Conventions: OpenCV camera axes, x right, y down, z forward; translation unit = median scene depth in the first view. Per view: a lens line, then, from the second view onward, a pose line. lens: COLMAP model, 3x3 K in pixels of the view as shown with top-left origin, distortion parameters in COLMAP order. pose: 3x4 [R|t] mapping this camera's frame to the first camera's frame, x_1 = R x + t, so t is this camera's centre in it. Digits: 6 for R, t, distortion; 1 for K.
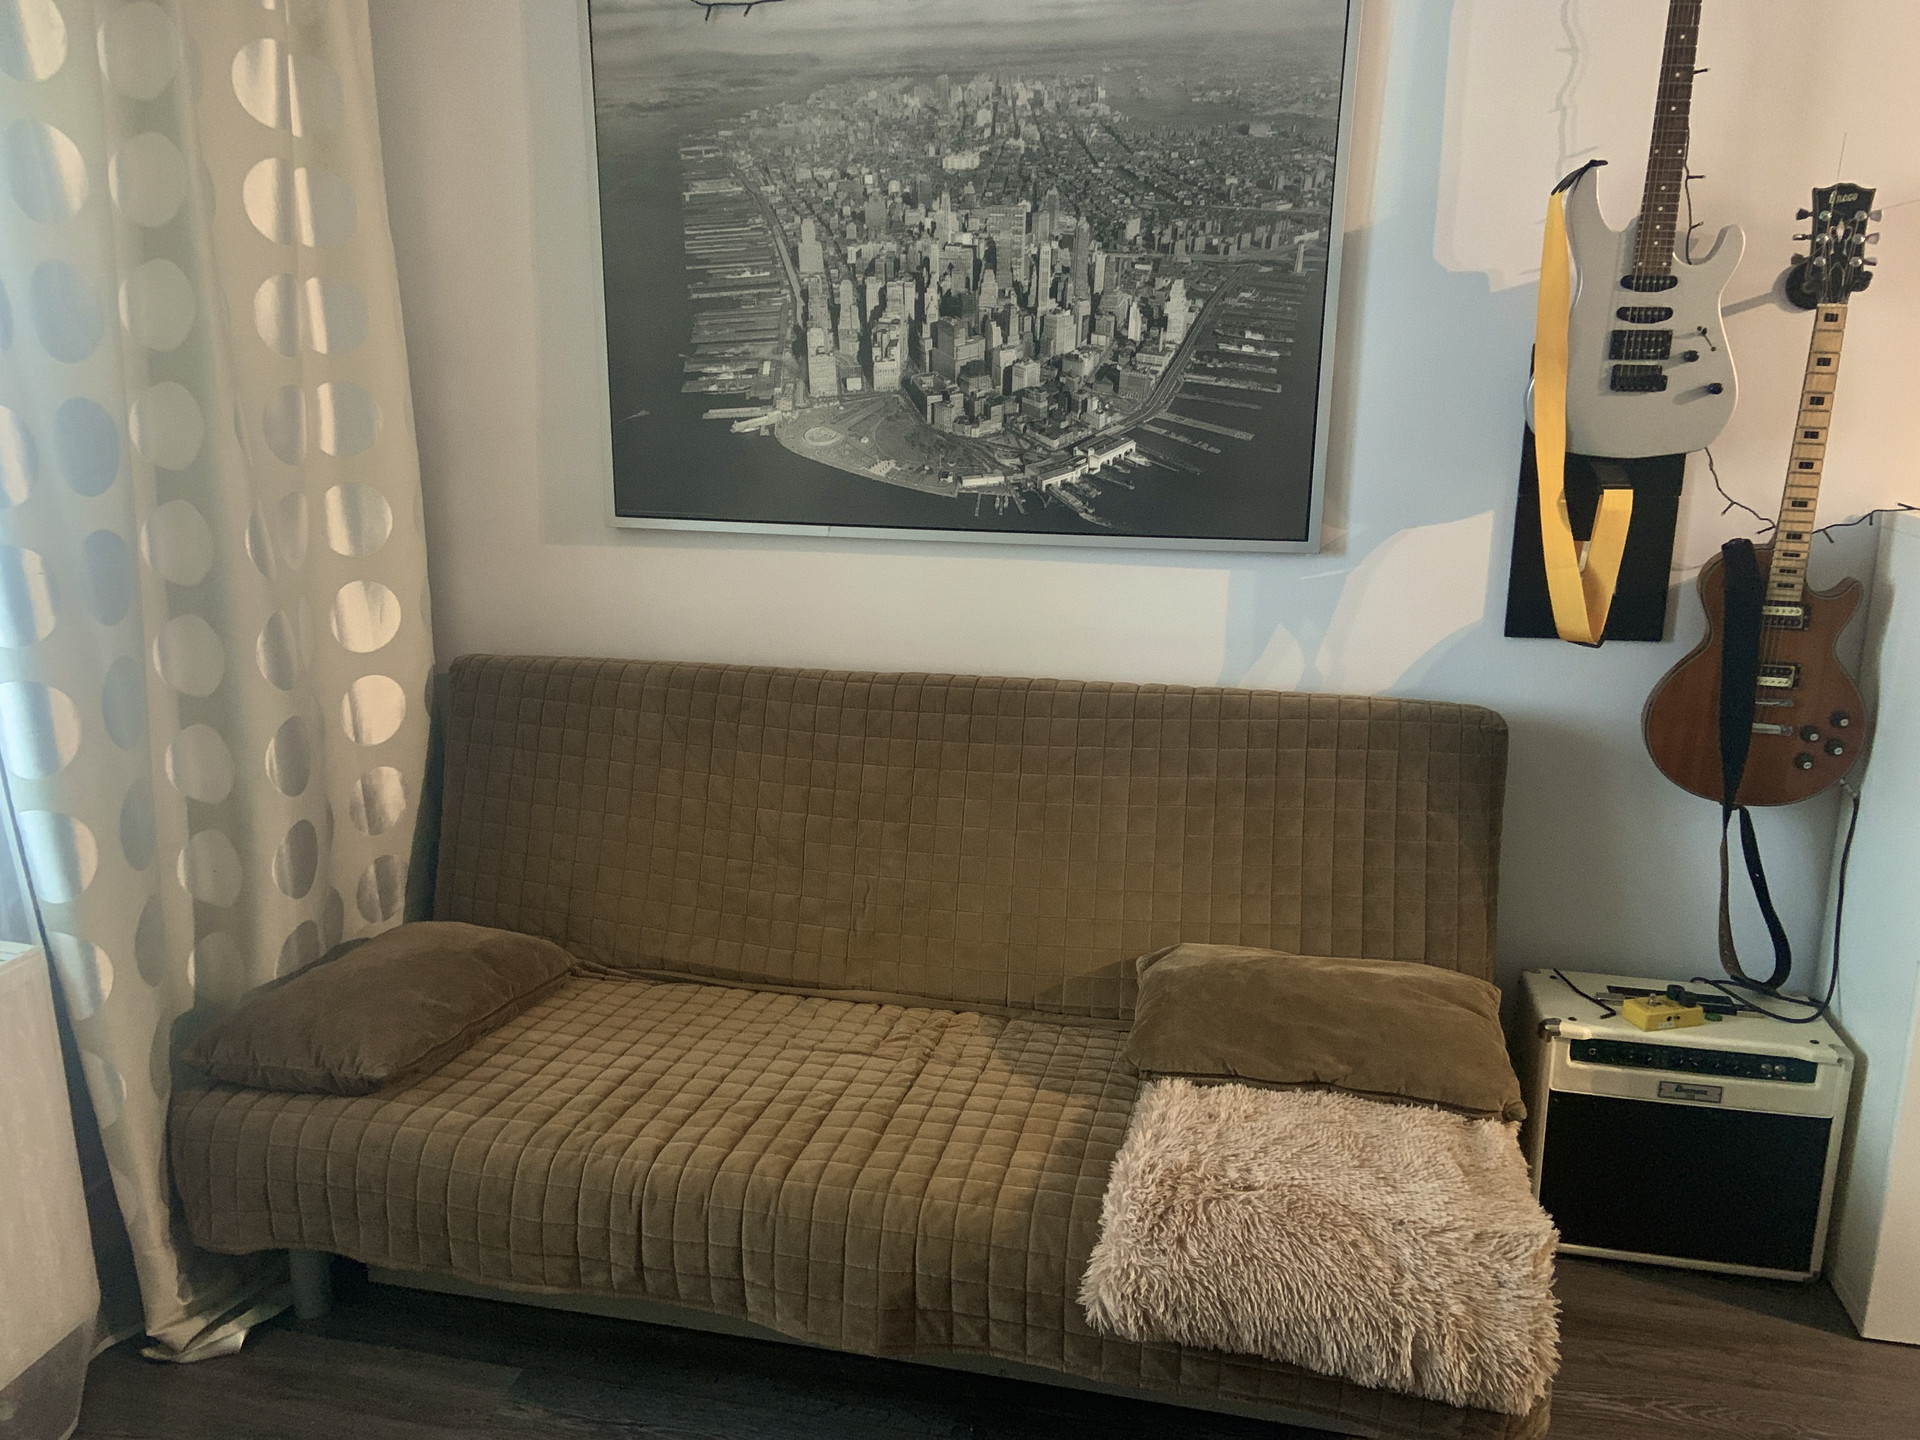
lens RADIAL K [[1443.2, 0, 947.4], [0, 1443.2, 717.2], [0, 0, 1]] dist [0.117031, -0.144929]
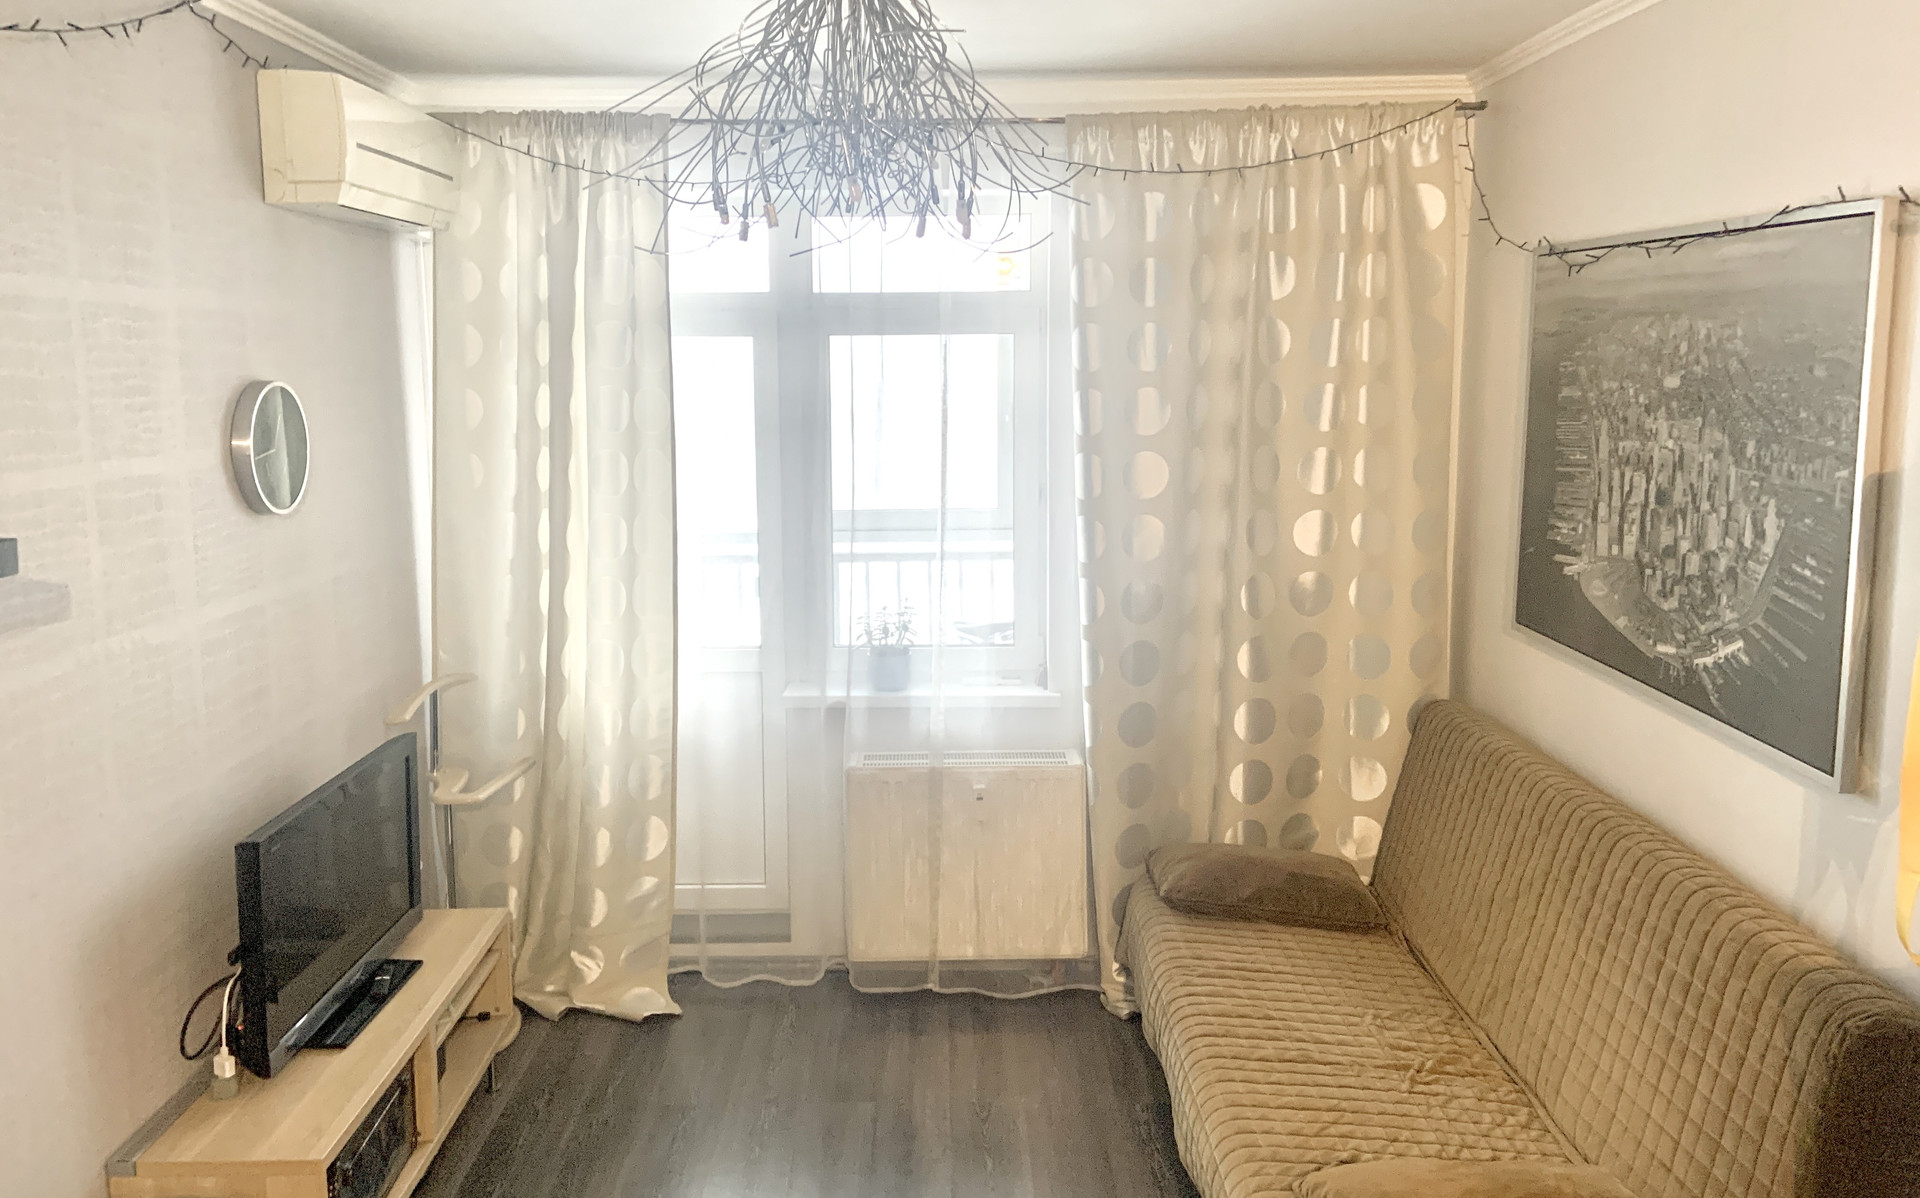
lens RADIAL K [[1462.8, 0, 913.8], [0, 1462.8, 523.1], [0, 0, 1]] dist [0.076764, -0.060288]
pose [[0.207110, 0.115708, -0.971451, 1.107931], [-0.230295, 0.970843, 0.066538, -0.219944], [0.950826, 0.209940, 0.227718, 0.183671]]
